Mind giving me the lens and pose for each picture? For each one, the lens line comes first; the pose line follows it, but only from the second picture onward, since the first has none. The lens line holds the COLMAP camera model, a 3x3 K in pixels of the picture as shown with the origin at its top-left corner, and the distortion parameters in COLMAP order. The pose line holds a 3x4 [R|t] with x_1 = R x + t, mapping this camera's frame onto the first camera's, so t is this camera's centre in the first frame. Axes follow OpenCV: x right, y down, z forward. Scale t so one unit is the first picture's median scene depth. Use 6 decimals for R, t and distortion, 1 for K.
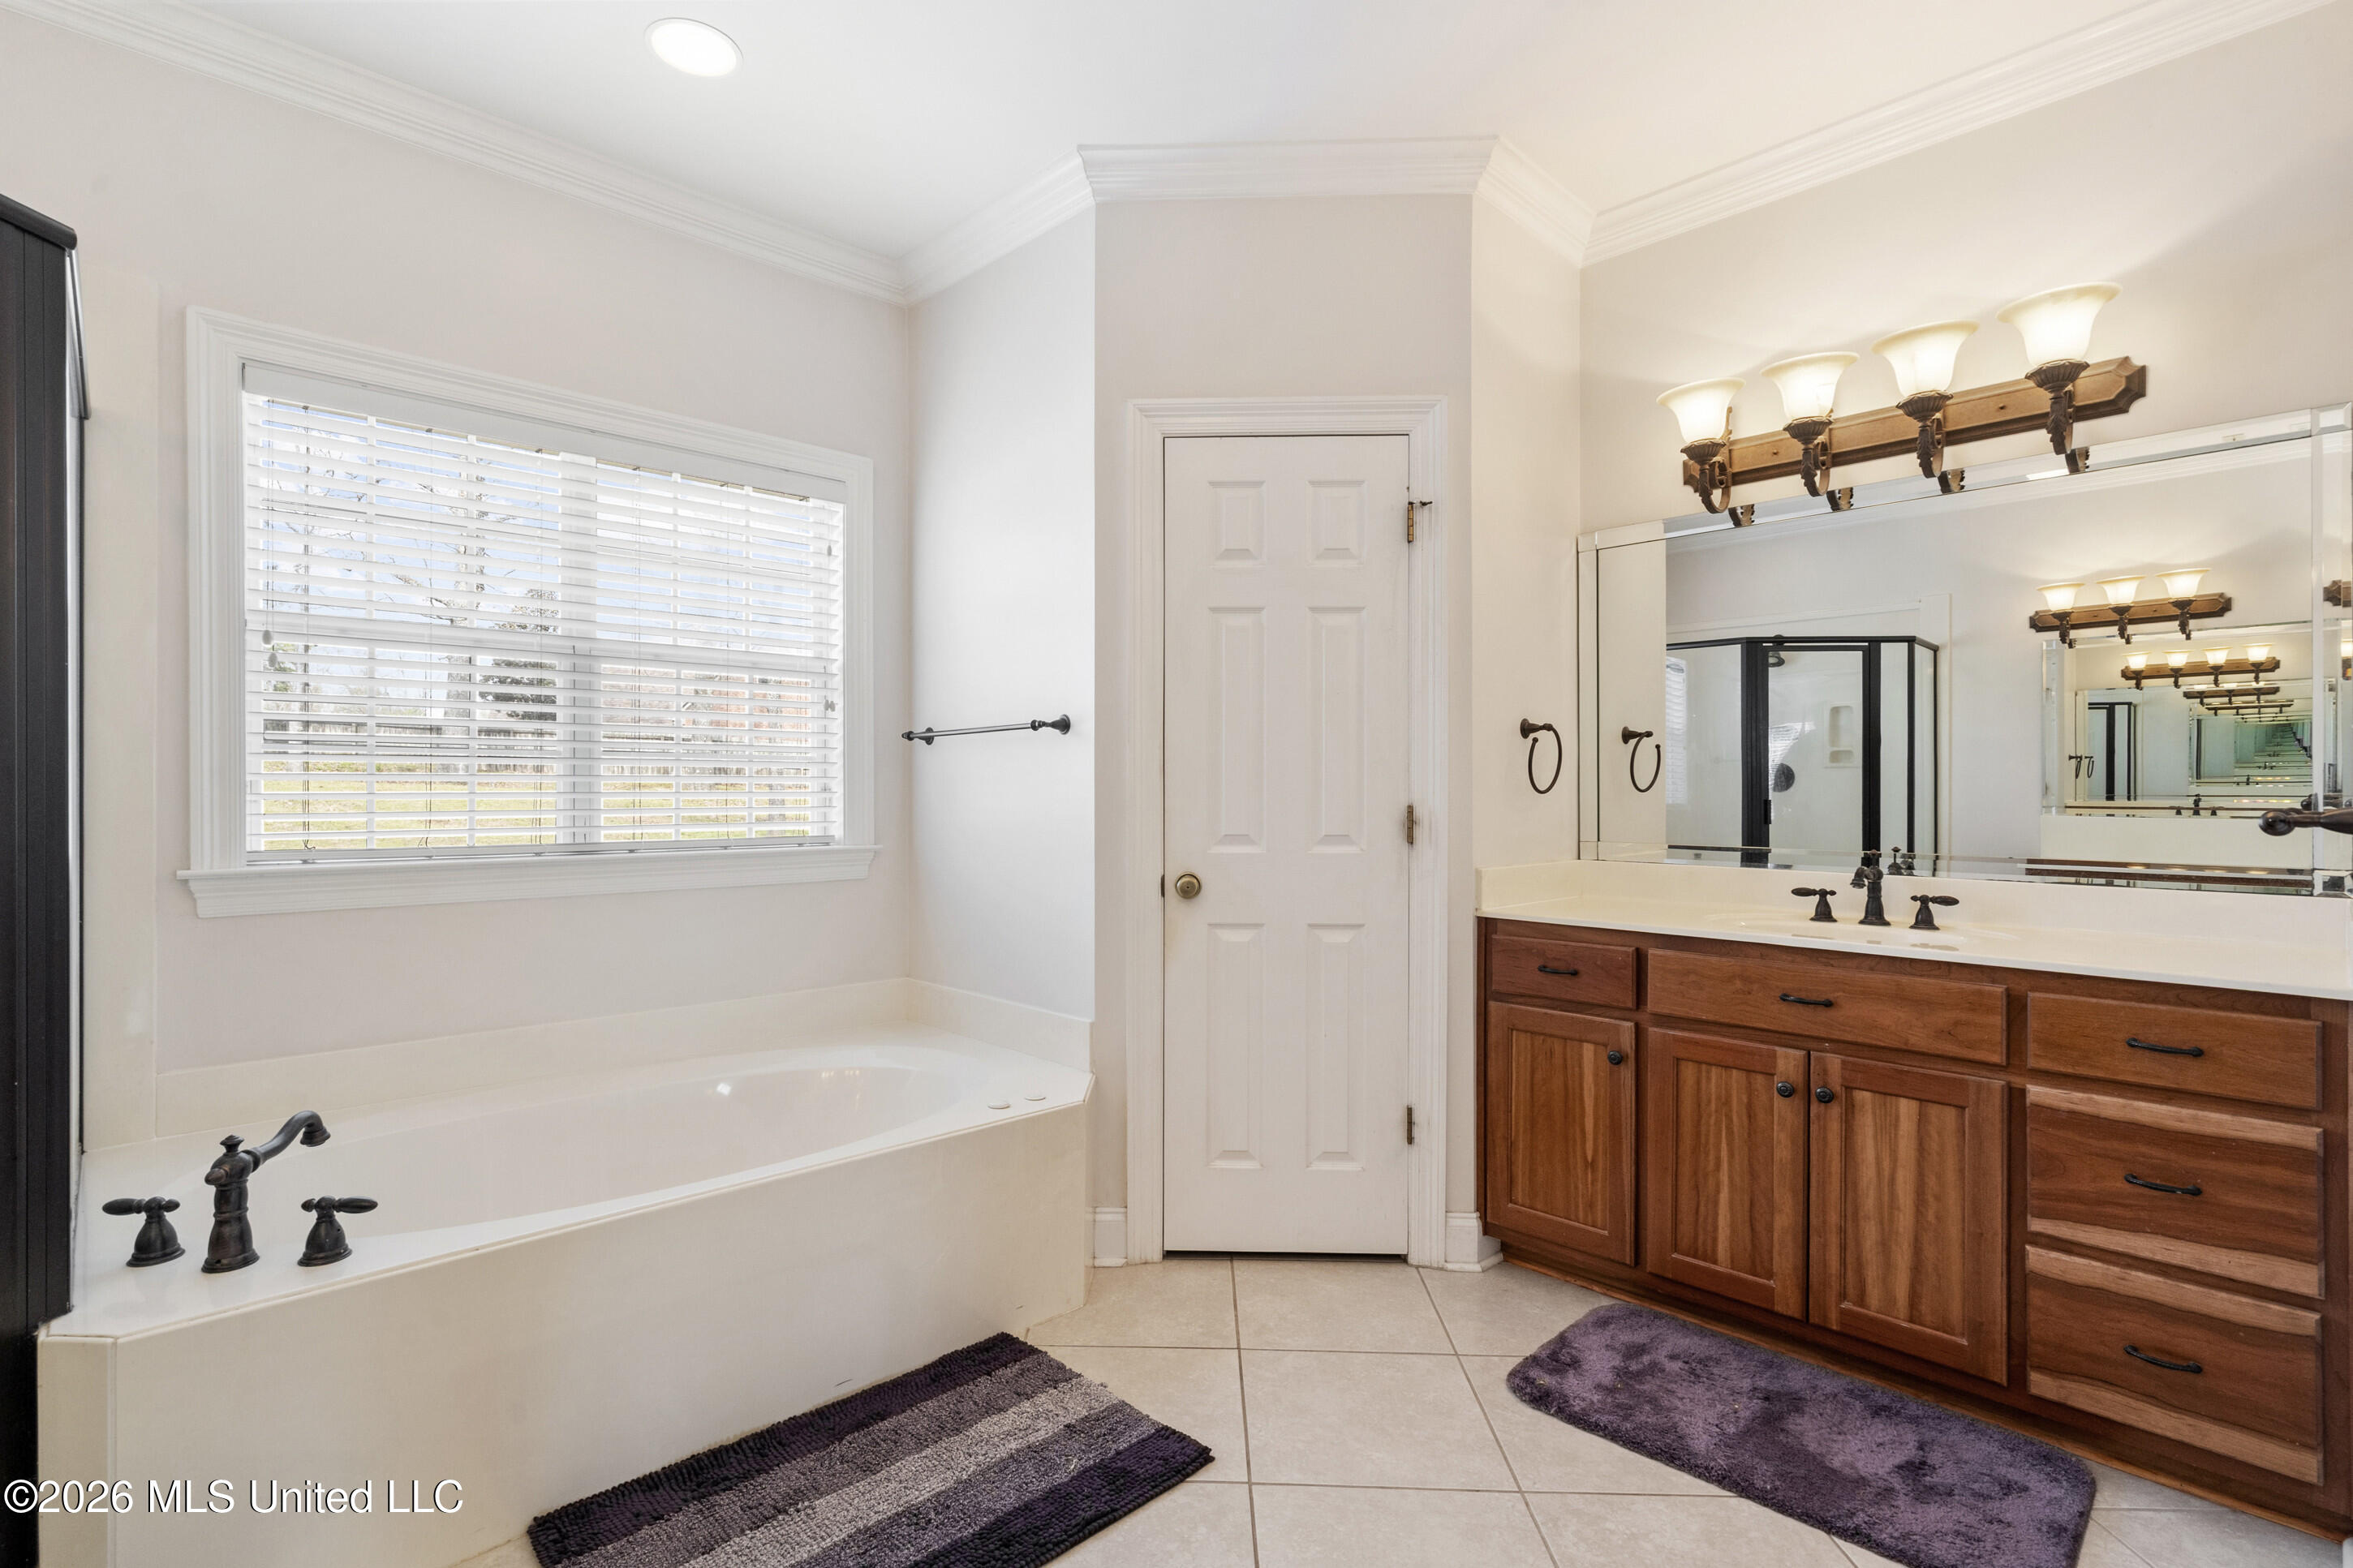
lens RADIAL K [[1071.5, 0, 1048.5], [0, 1071.5, 789.9], [0, 0, 1]] dist [-0.003932, 0.000802]
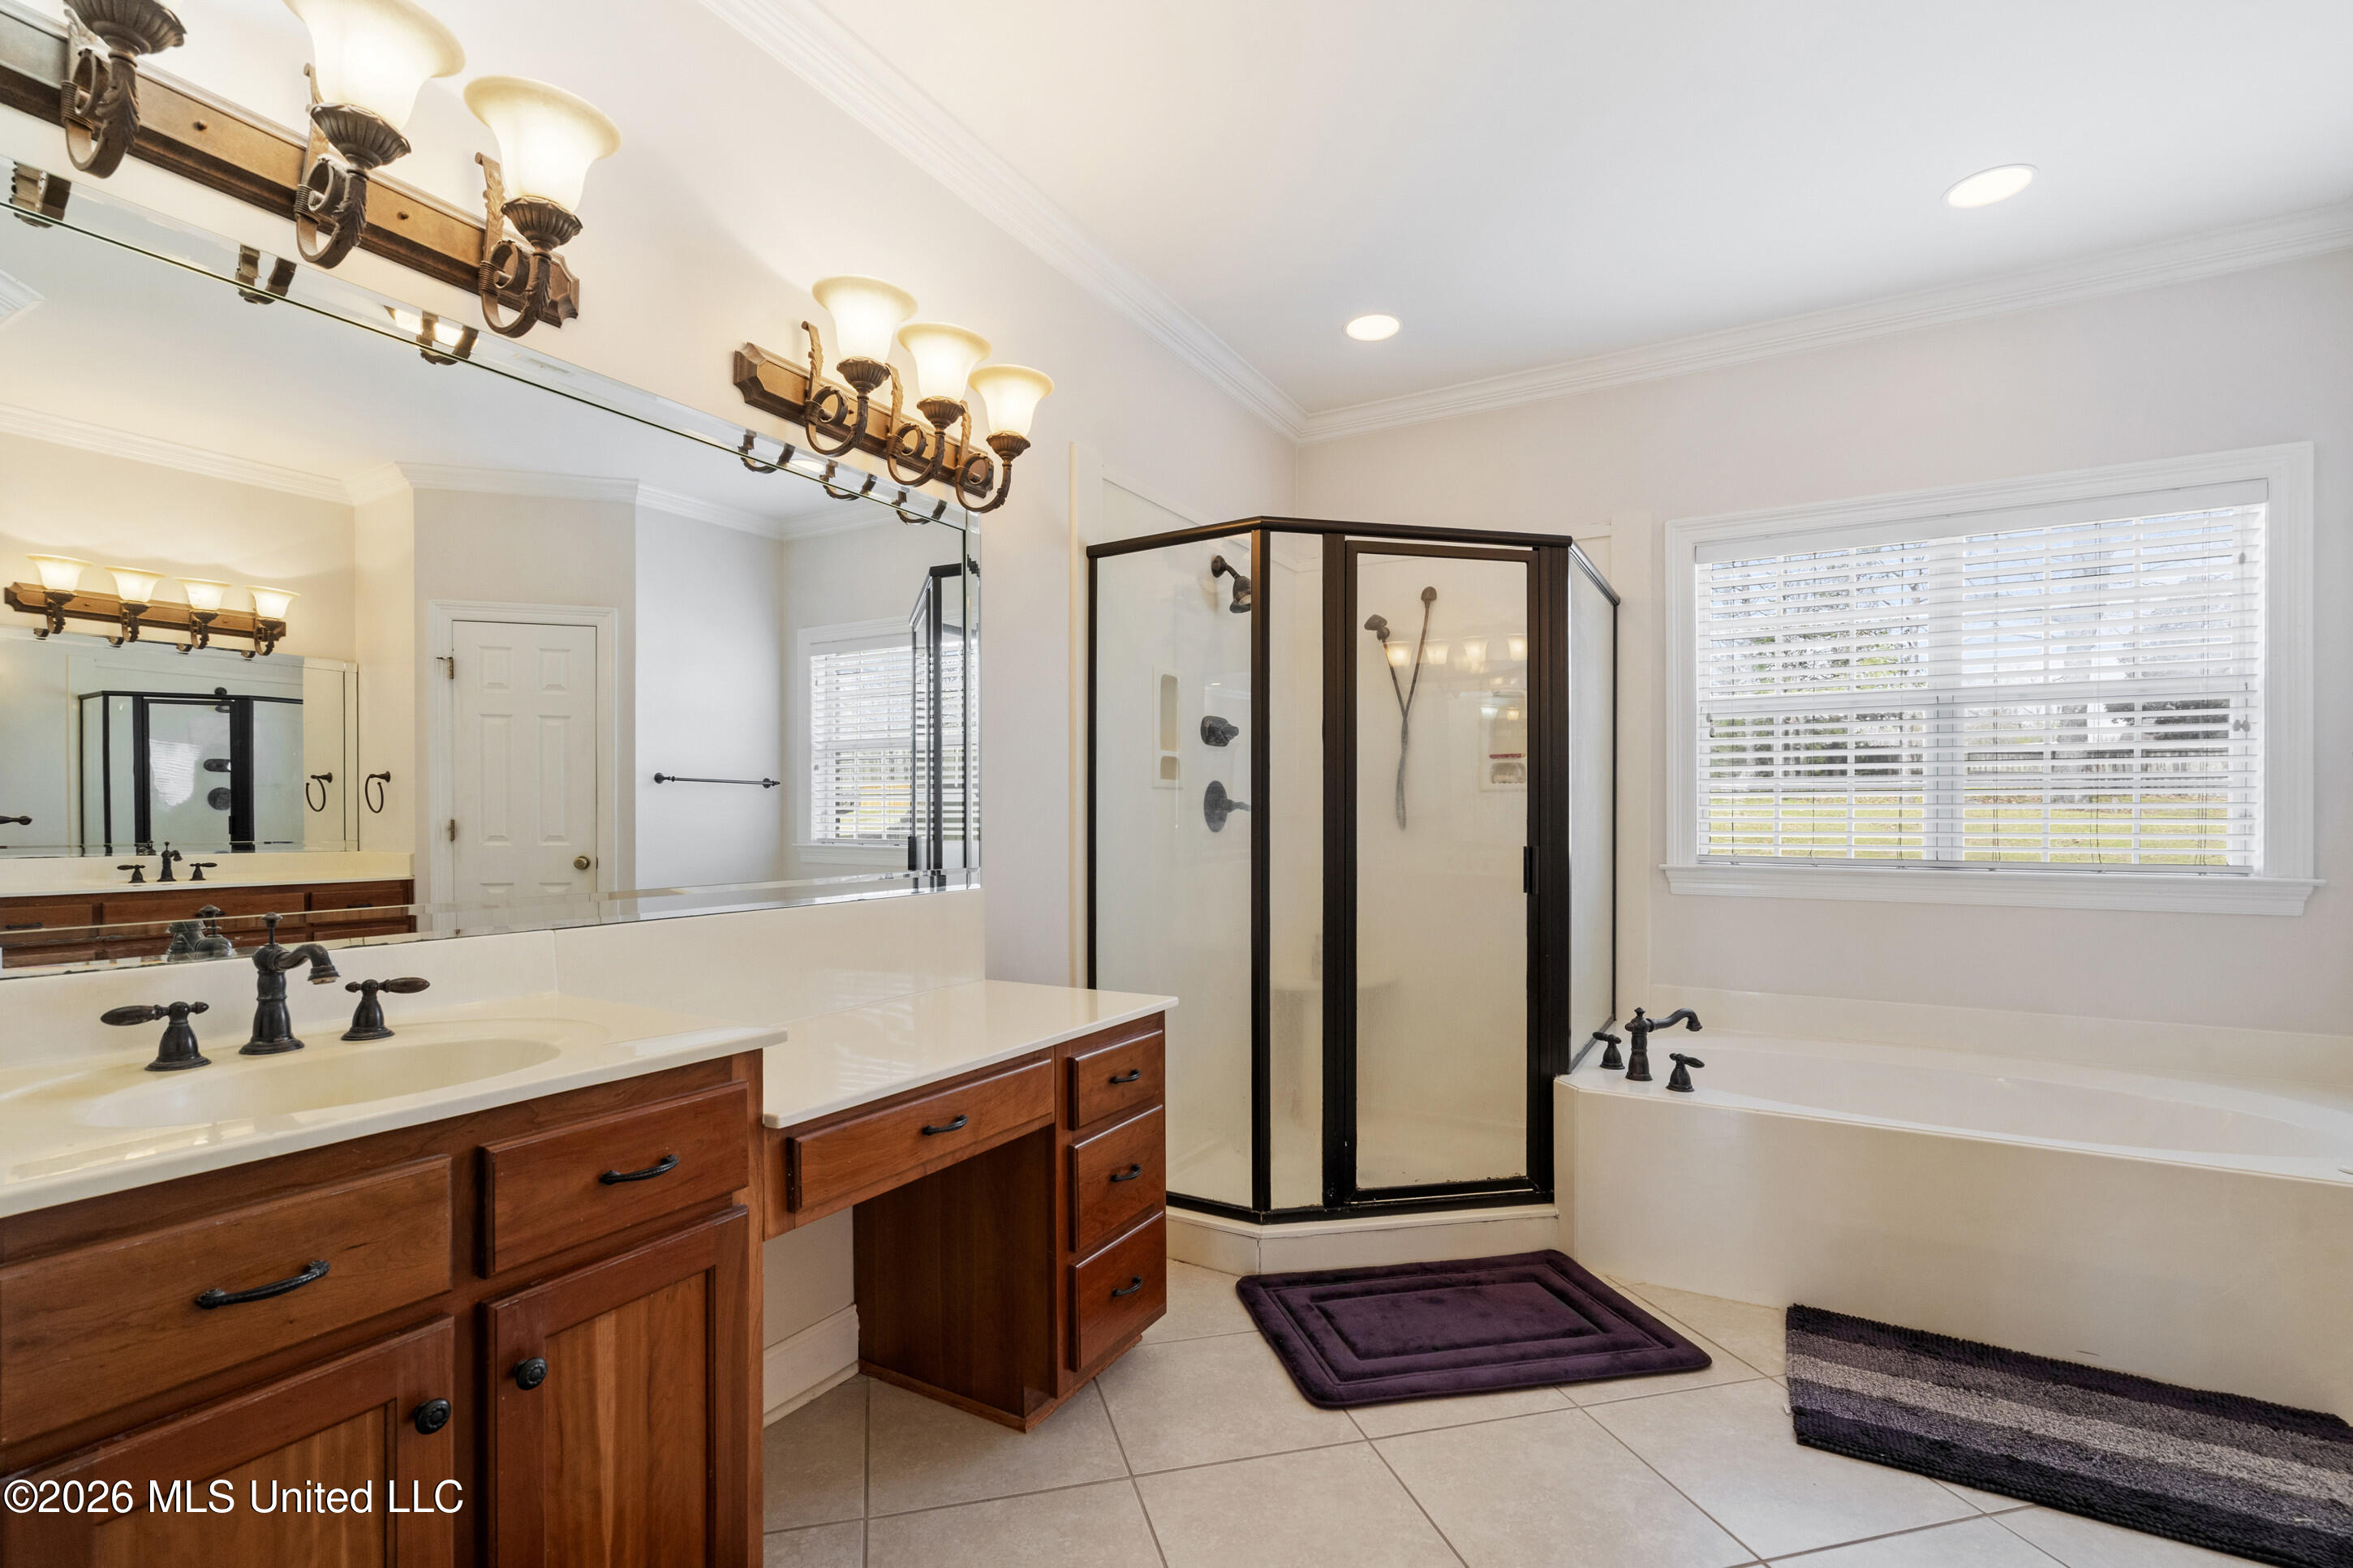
lens RADIAL K [[1071.5, 0, 1179.3], [0, 1071.5, 803.2], [0, 0, 1]] dist [-0.003932, 0.000802]
pose [[0.301249, -0.007909, -0.953513, 0.640252], [0.000650, 0.999967, -0.008089, -0.007182], [0.953545, 0.001817, 0.301244, -0.253034]]
